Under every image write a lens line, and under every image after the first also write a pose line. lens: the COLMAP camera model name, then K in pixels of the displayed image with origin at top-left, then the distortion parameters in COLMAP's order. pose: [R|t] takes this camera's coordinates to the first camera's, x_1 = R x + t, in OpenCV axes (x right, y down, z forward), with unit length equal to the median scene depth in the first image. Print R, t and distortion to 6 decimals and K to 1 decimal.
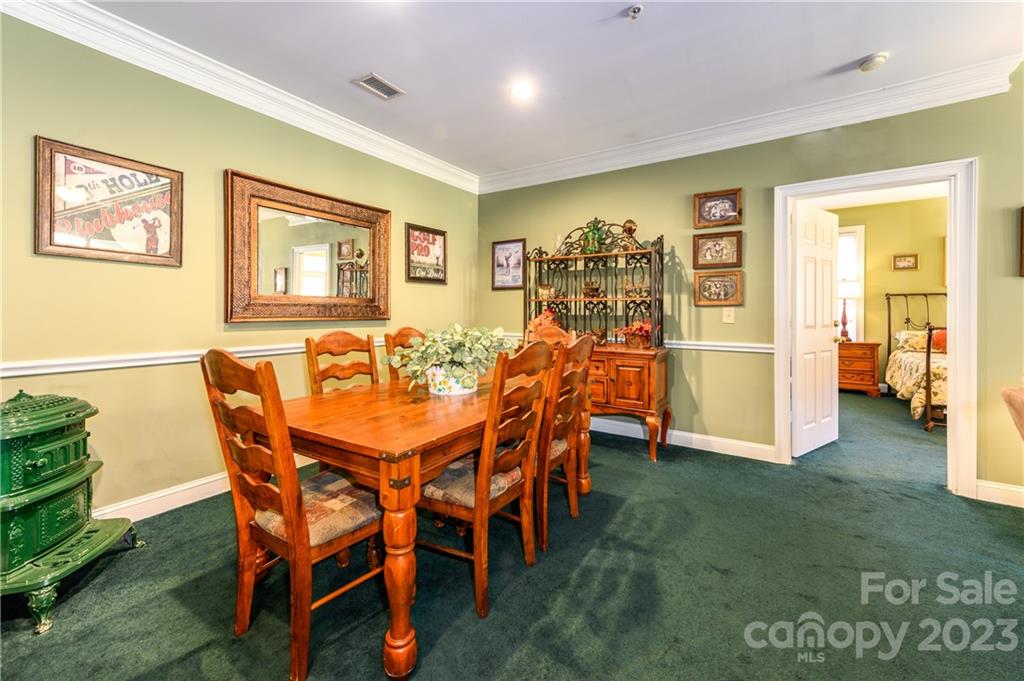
lens RADIAL K [[416.6, 0, 526.8], [0, 416.6, 314.8], [0, 0, 1]] dist [0.018351, 0.000176]
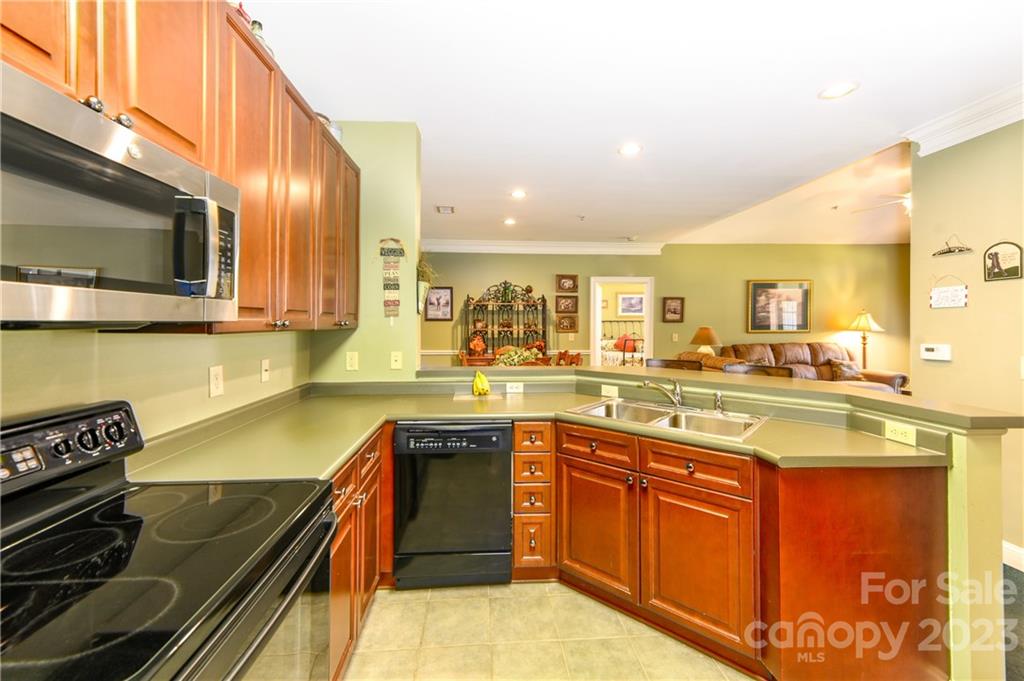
lens RADIAL K [[416.6, 0, 508.8], [0, 416.6, 335.1], [0, 0, 1]] dist [0.018351, 0.000176]
pose [[0.798279, -0.010808, 0.602191, -0.855492], [0.006523, 0.999935, 0.009299, -0.026078], [-0.602252, -0.003495, 0.798298, -0.365715]]
